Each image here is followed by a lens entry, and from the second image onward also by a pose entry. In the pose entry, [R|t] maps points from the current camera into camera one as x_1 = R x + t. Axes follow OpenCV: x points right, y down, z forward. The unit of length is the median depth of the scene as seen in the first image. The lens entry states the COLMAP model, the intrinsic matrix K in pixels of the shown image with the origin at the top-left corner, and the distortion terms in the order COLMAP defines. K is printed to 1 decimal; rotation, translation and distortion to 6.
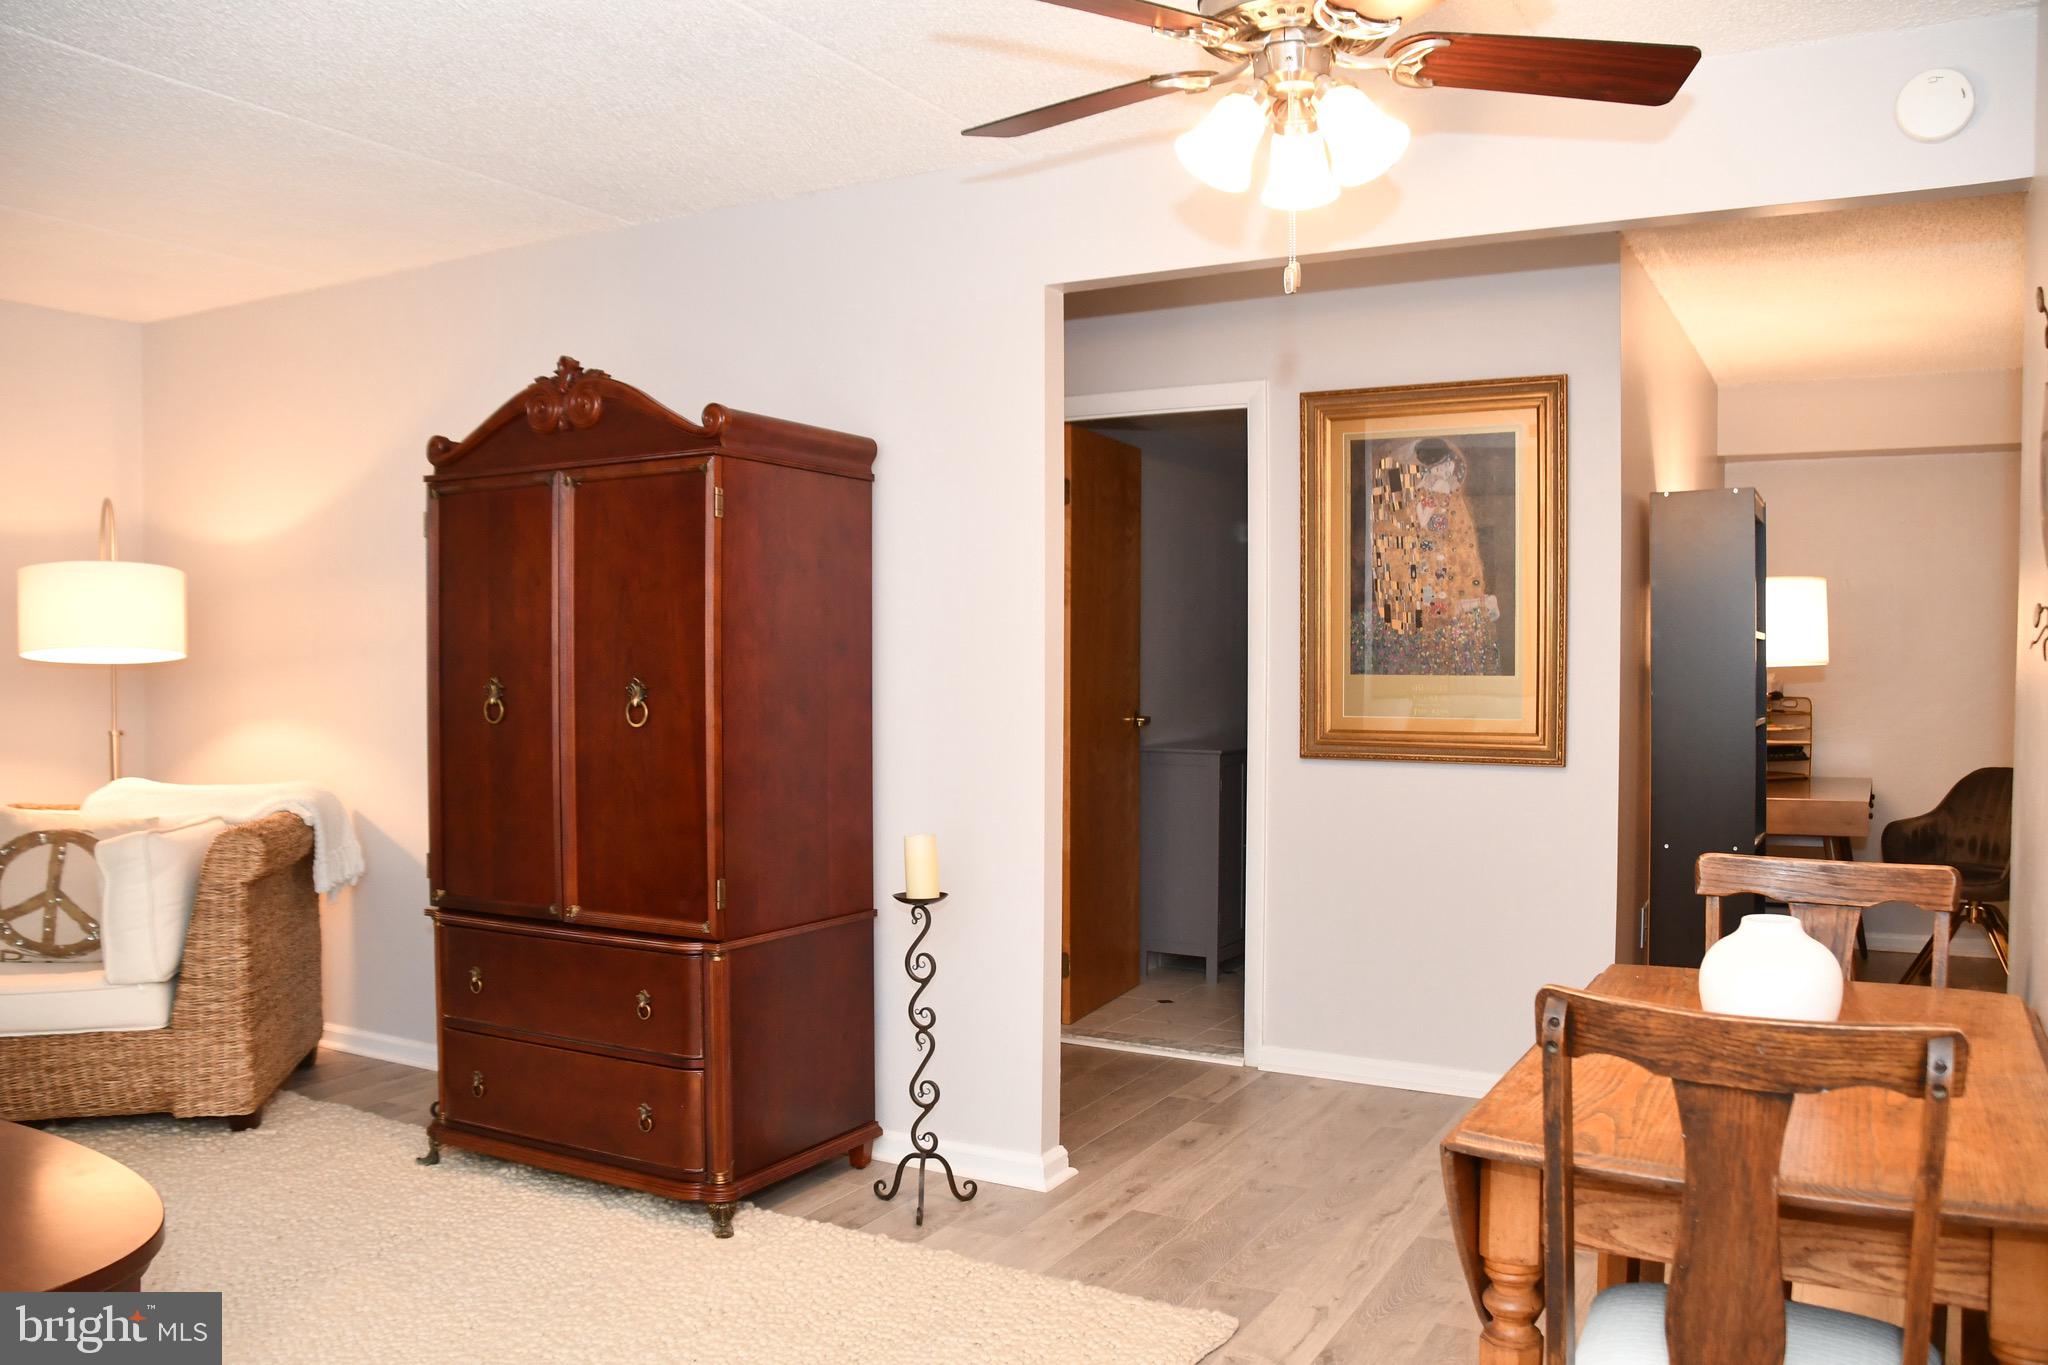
lens RADIAL K [[1602.0, 0, 1024.1], [0, 1602.0, 708.1], [0, 0, 1]] dist [-0.143463, 0.098014]
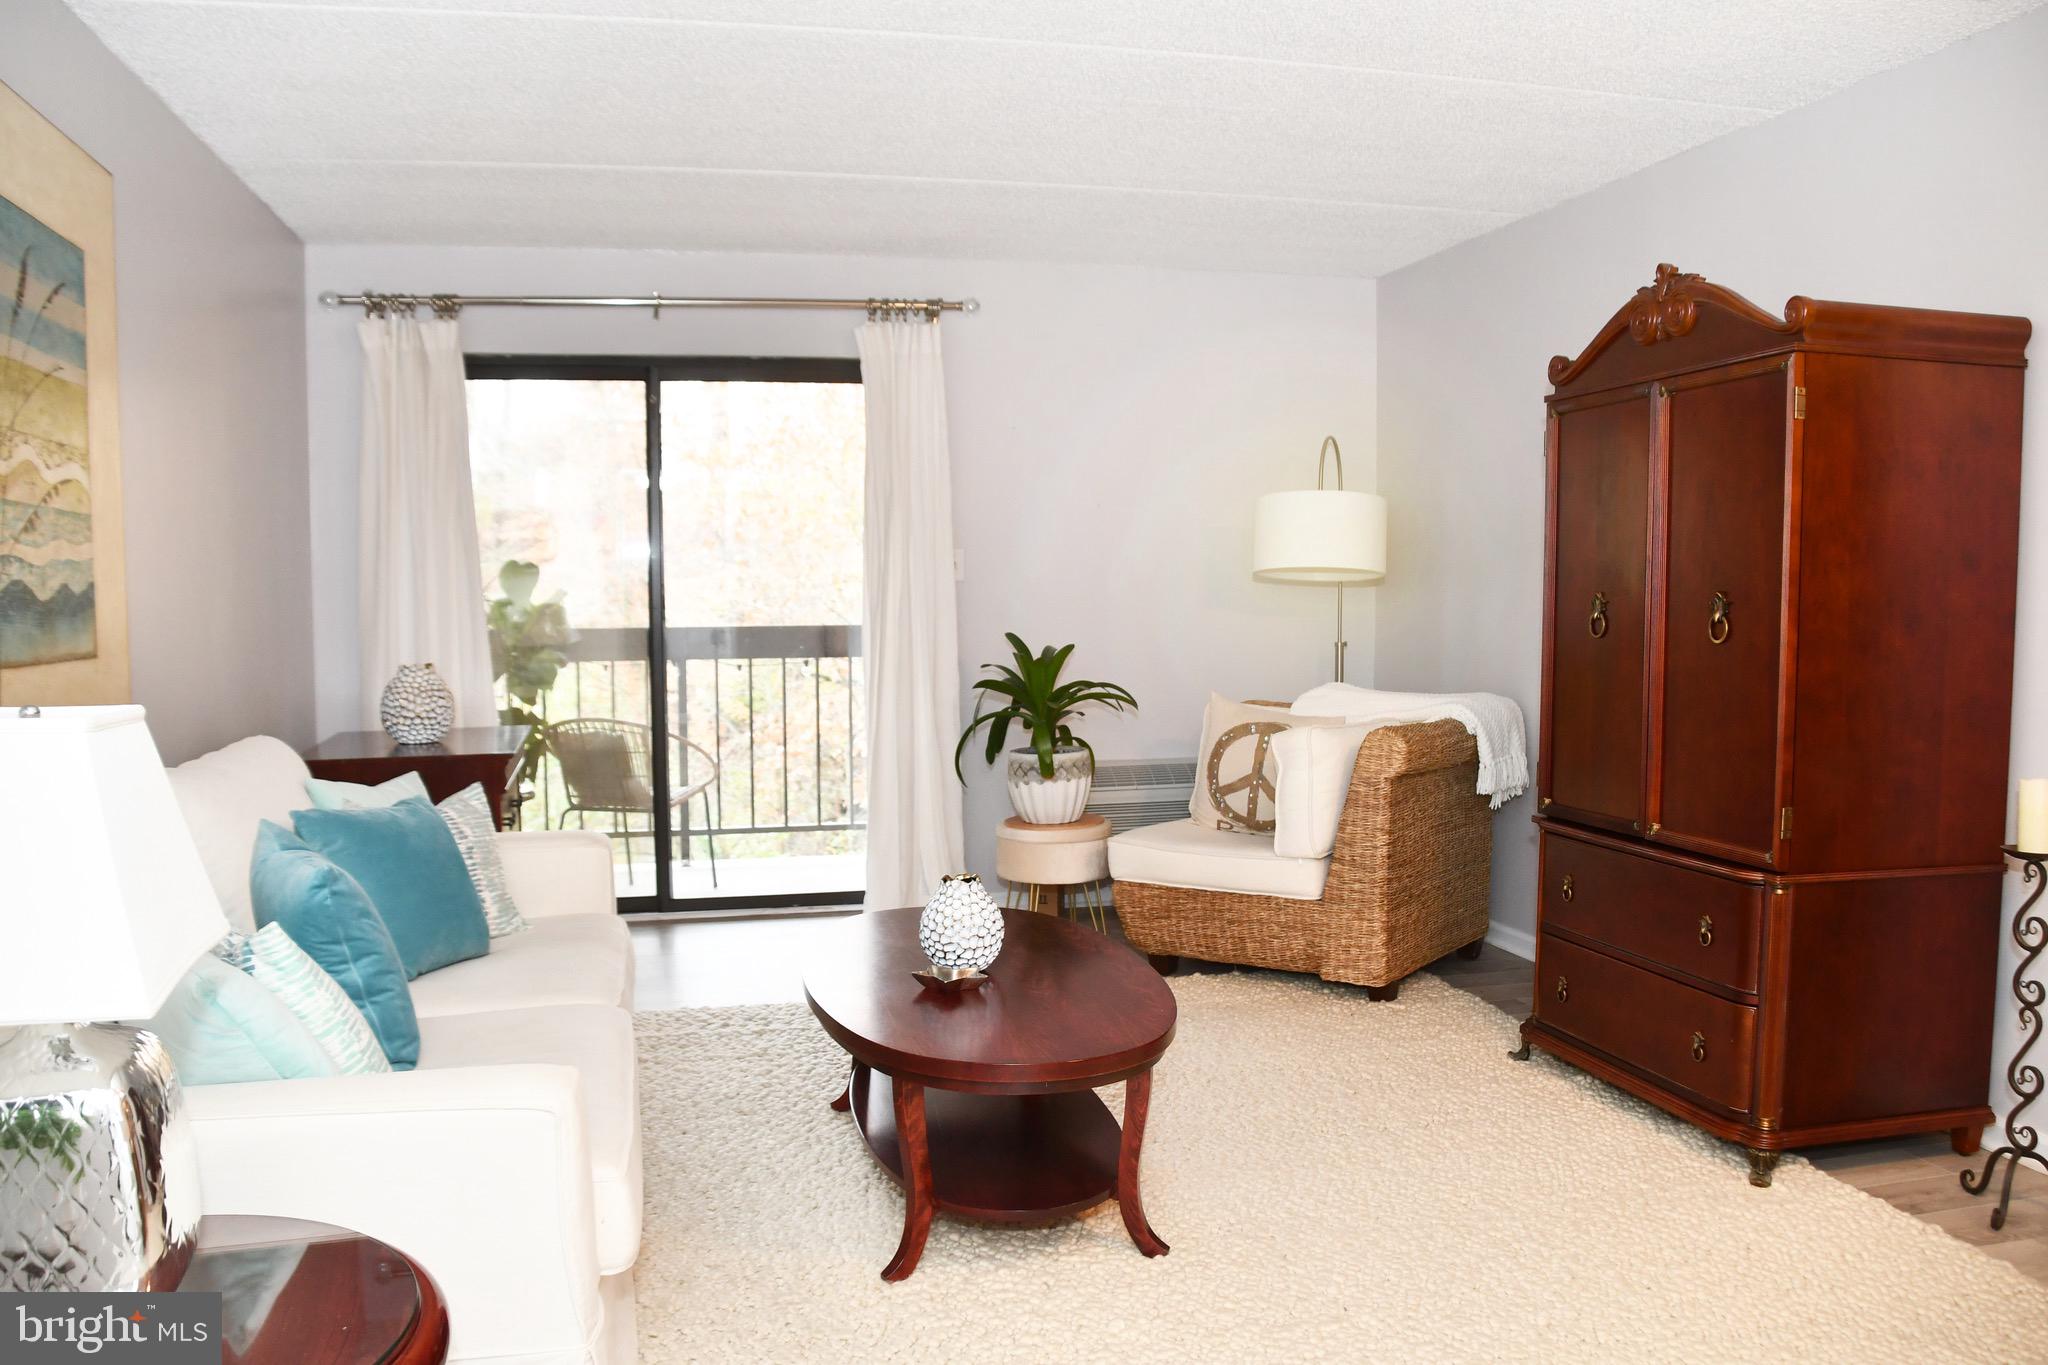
lens RADIAL K [[1602.0, 0, 1024.1], [0, 1602.0, 708.1], [0, 0, 1]] dist [-0.143463, 0.098014]
pose [[0.684874, 0.053870, -0.726668, 0.151685], [-0.022658, 0.998356, 0.052656, 0.010272], [0.728309, -0.019598, 0.684968, 0.043644]]
